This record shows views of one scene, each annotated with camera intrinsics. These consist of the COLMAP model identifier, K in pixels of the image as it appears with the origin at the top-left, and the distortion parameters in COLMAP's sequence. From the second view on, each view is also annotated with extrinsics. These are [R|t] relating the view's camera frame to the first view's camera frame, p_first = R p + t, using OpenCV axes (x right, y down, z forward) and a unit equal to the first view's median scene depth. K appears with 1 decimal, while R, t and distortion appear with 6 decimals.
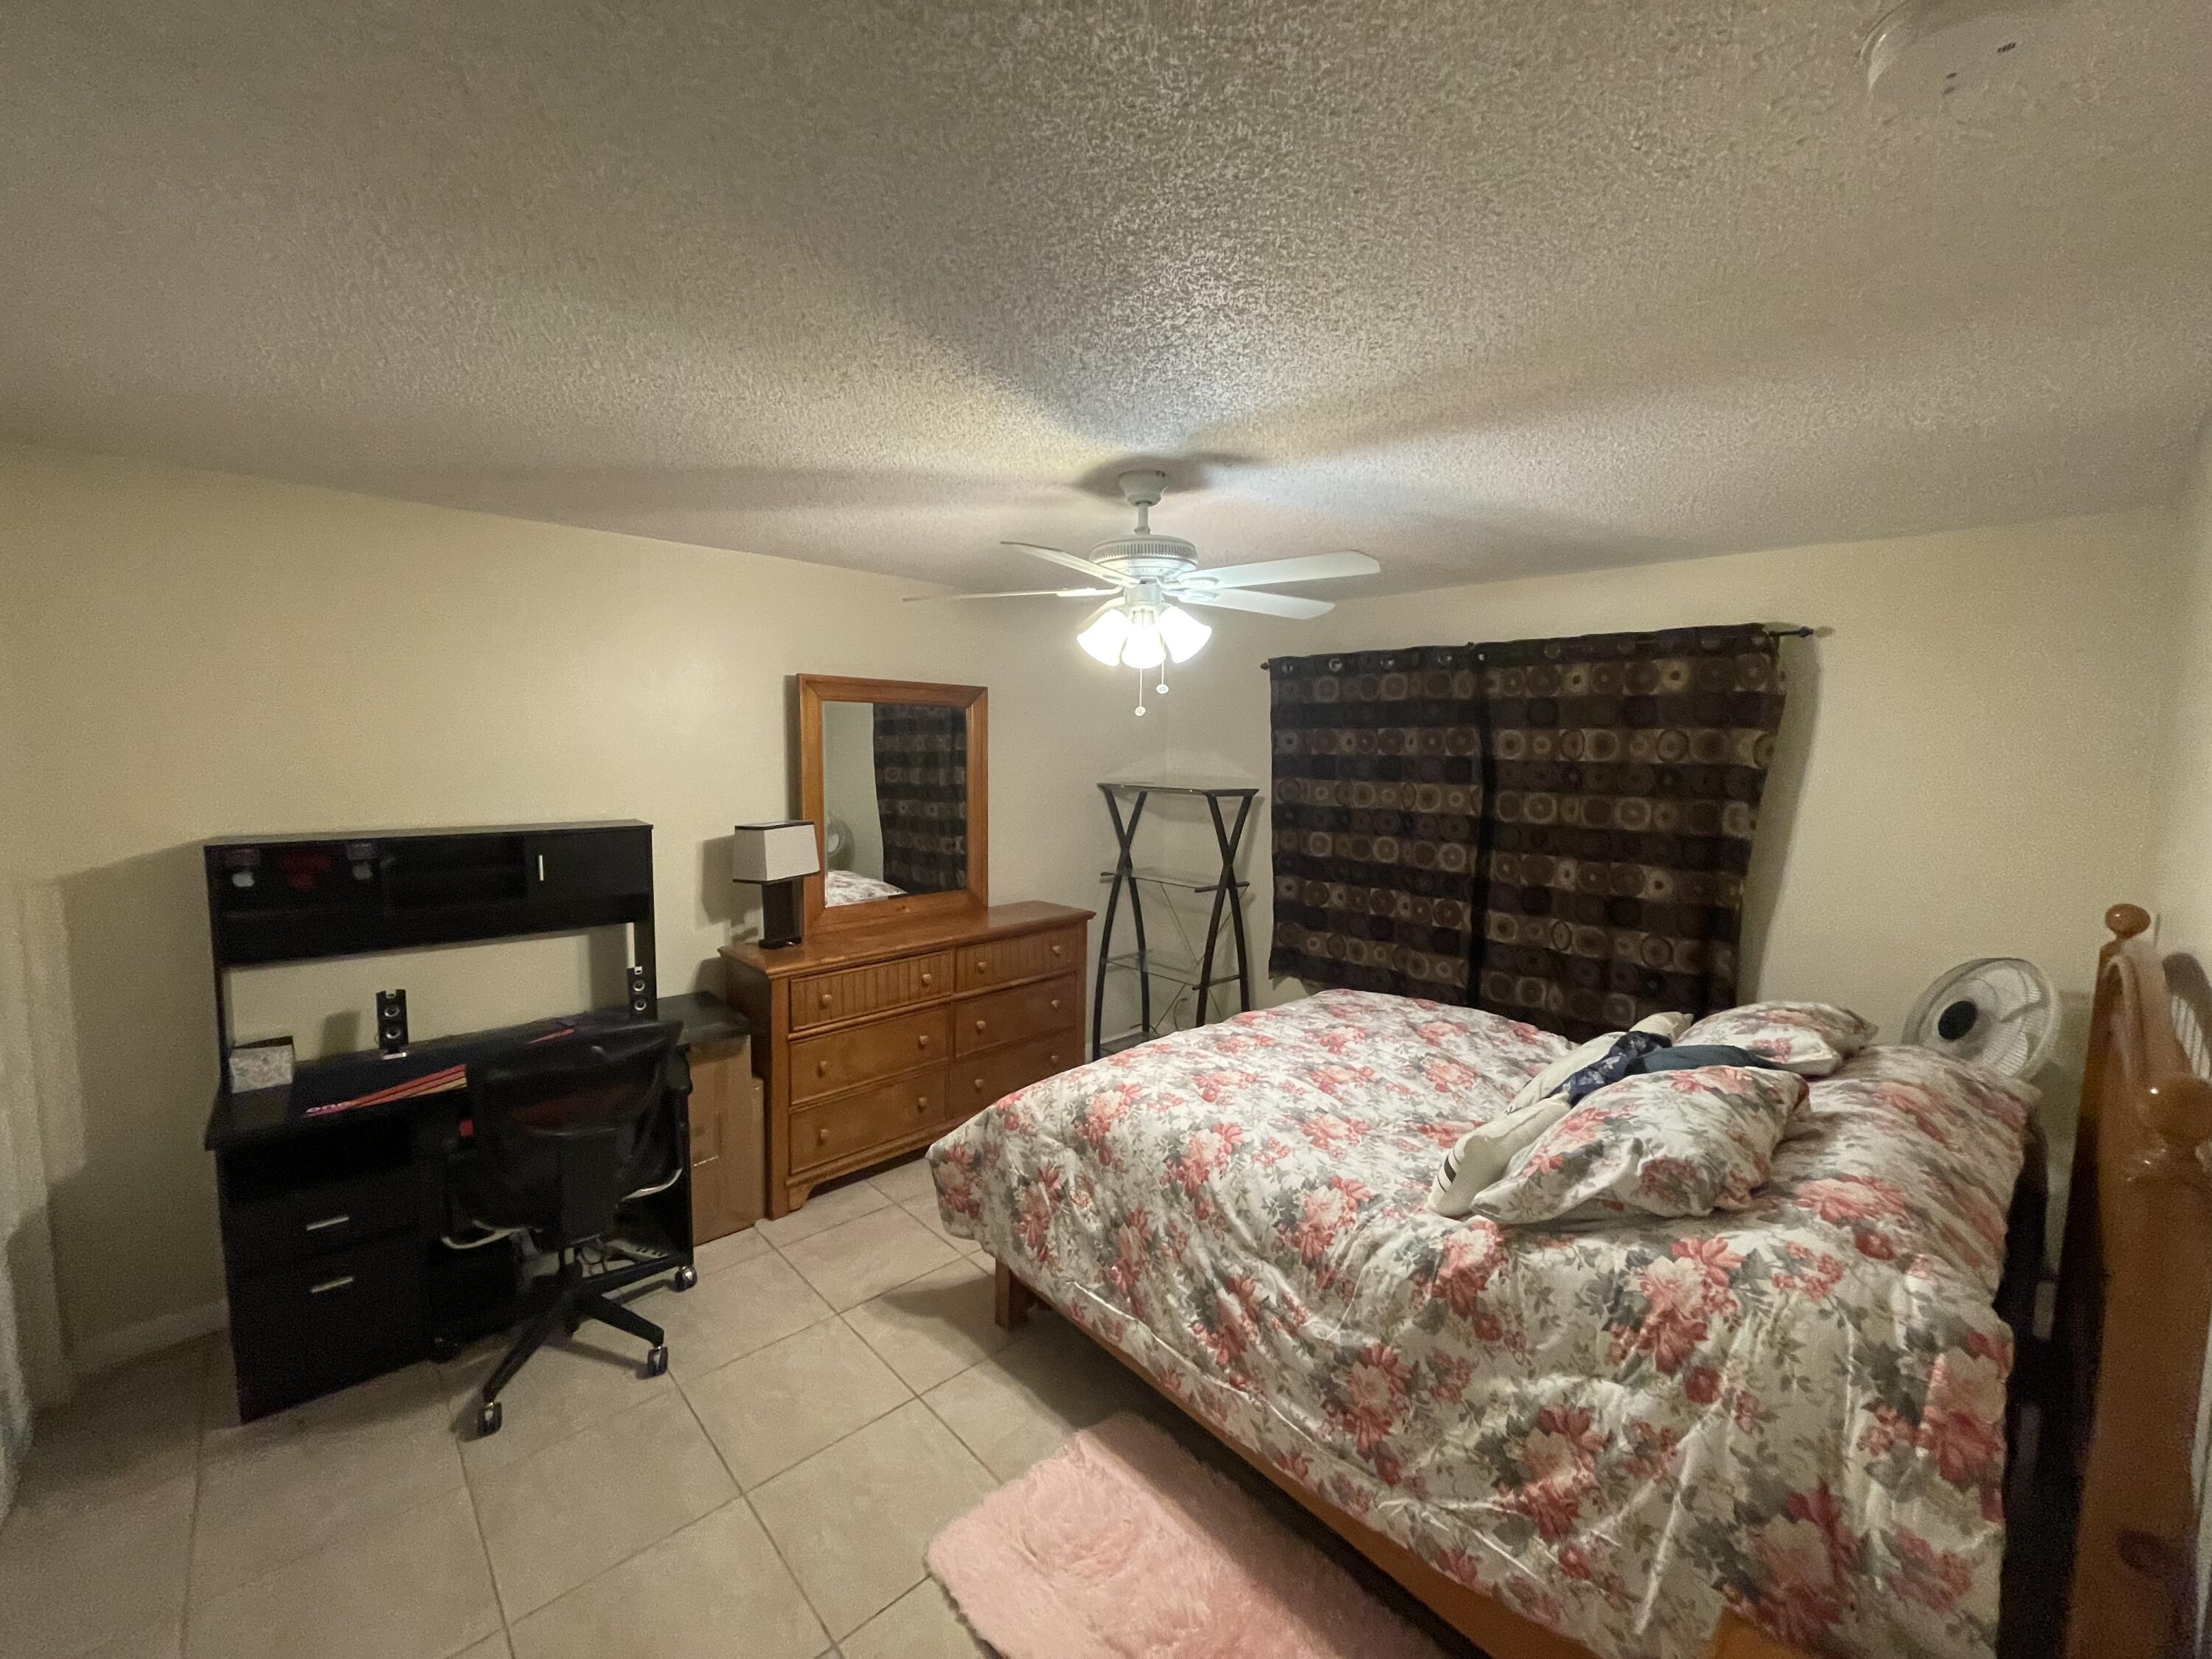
lens RADIAL K [[887.3, 0, 1107.1], [0, 887.3, 823.5], [0, 0, 1]] dist [-0.000750, 0.000002]
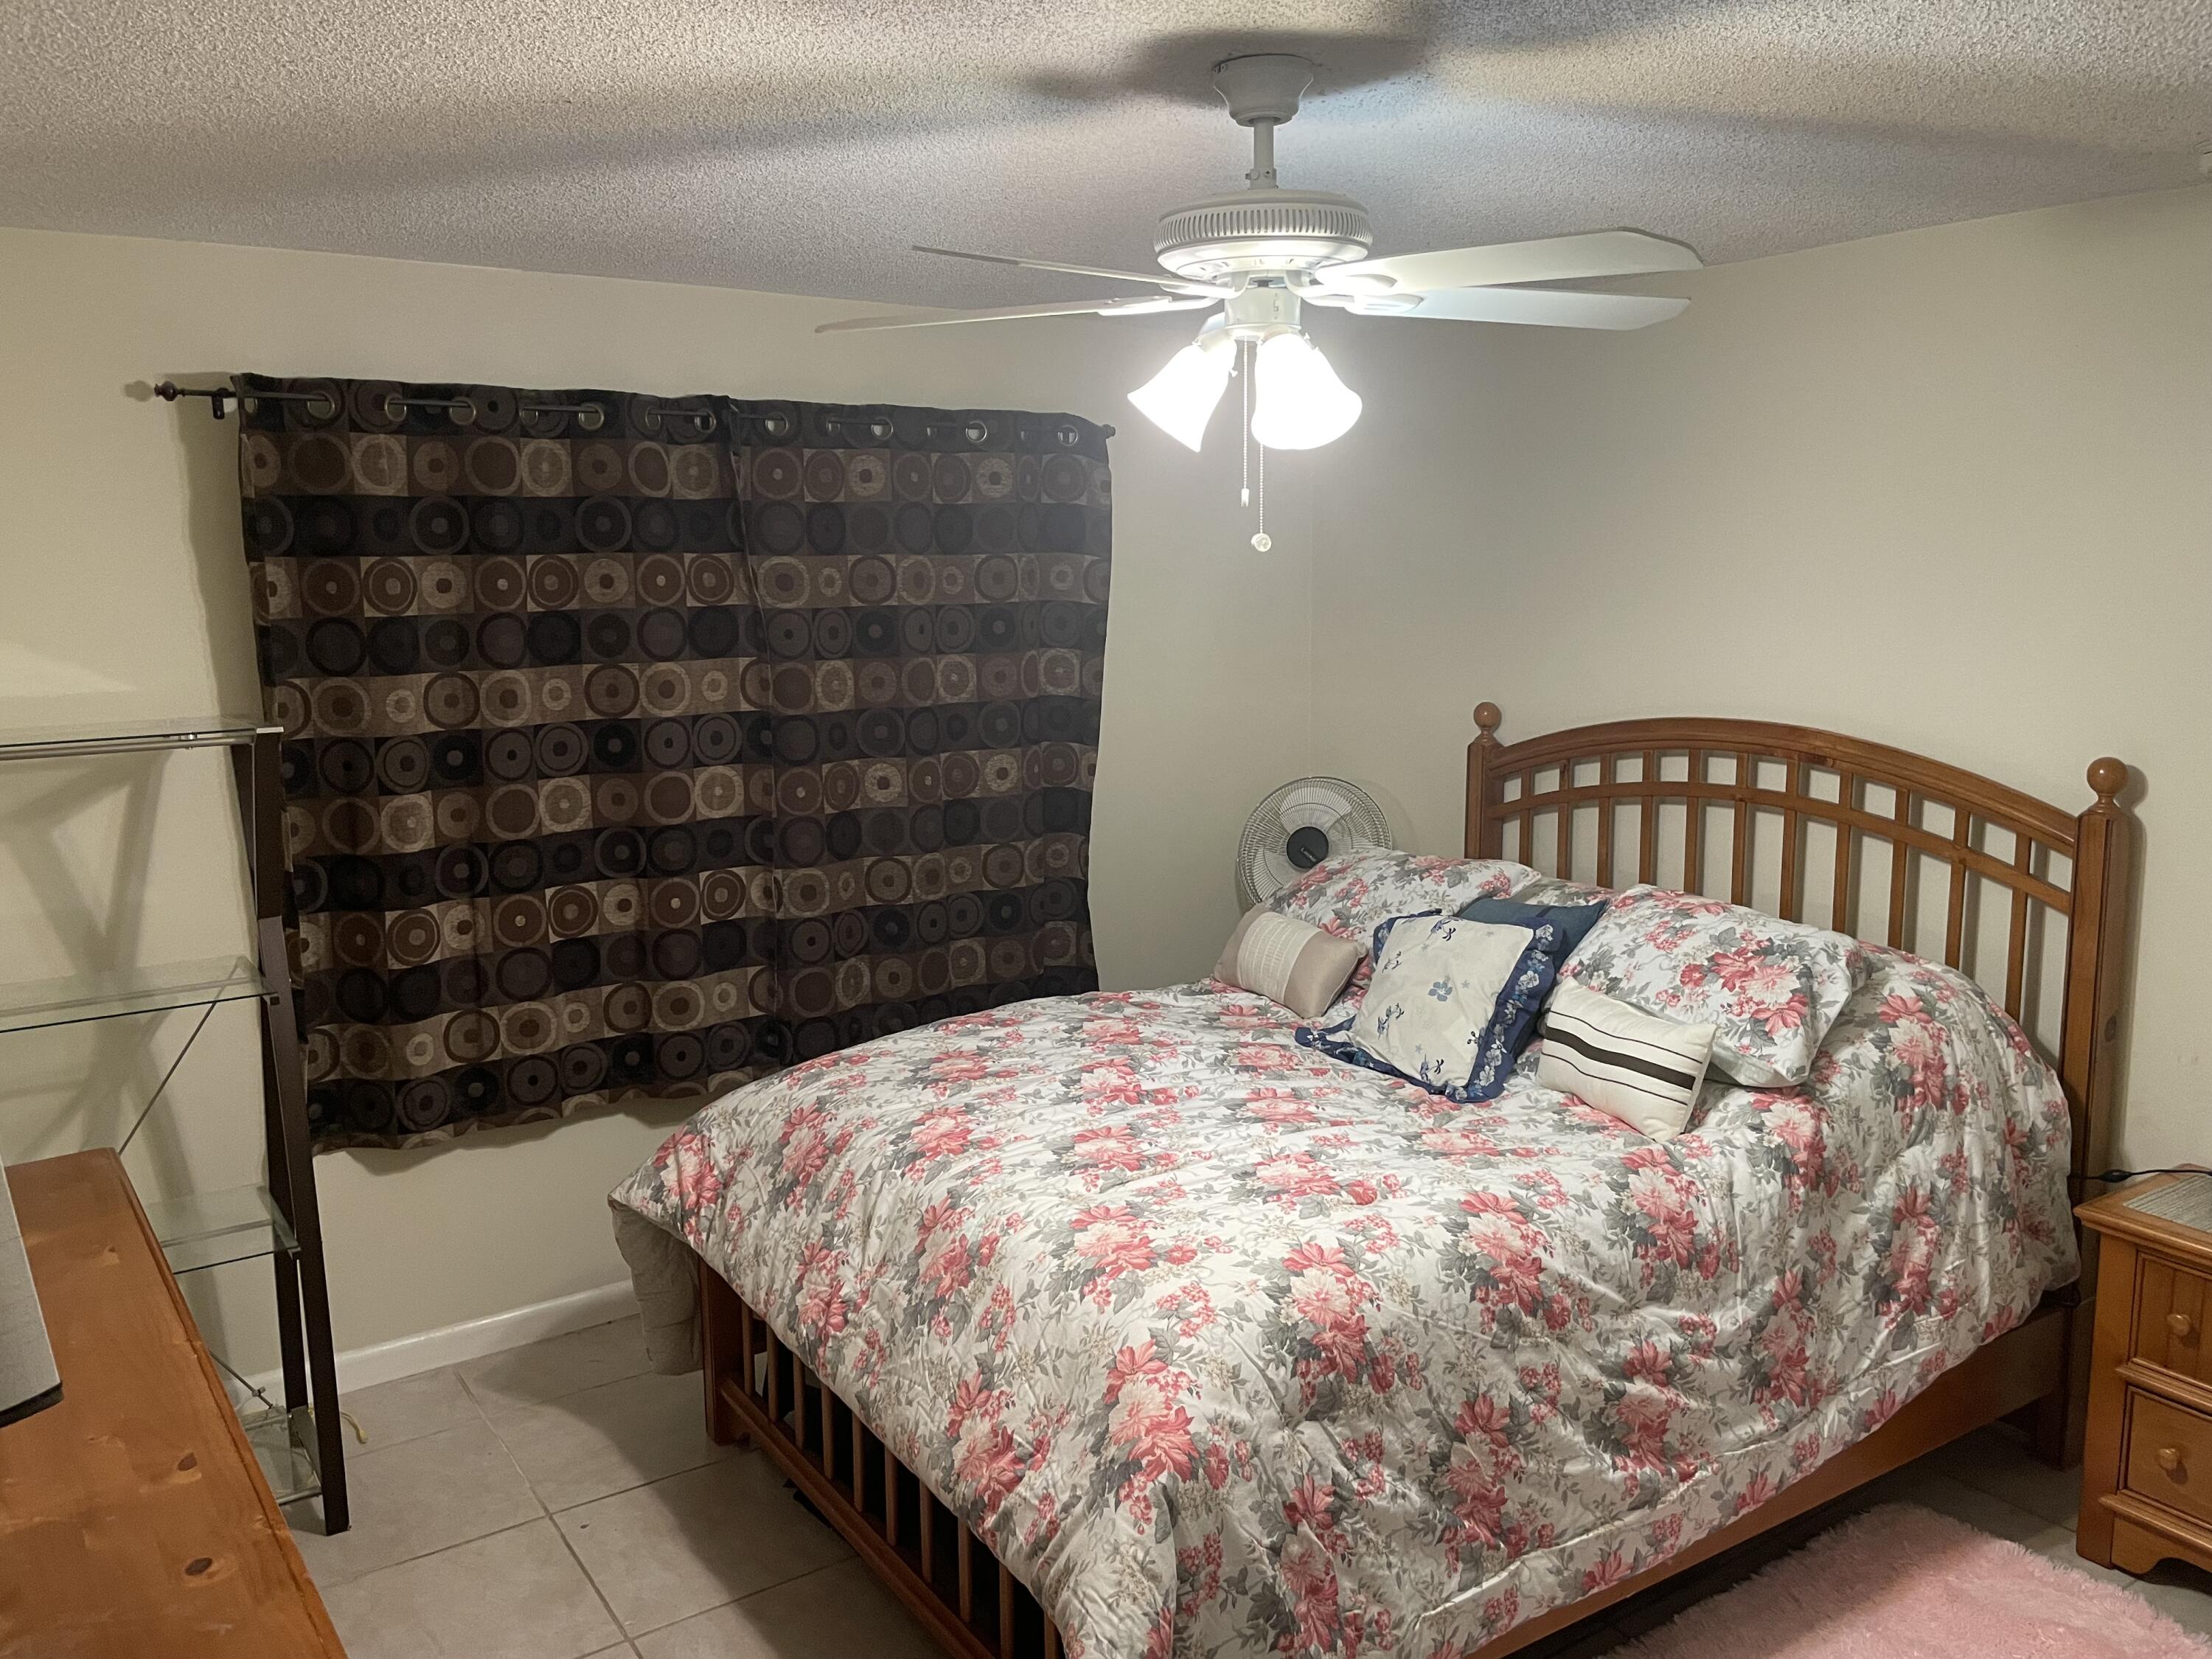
lens RADIAL K [[1689.4, 0, 1106.0], [0, 1689.4, 829.5], [0, 0, 1]] dist [0.105401, -0.130943]
pose [[0.149410, -0.174406, 0.973272, -1.135331], [0.105298, 0.981530, 0.159721, -0.153986], [-0.983152, 0.078620, 0.165015, 1.121099]]
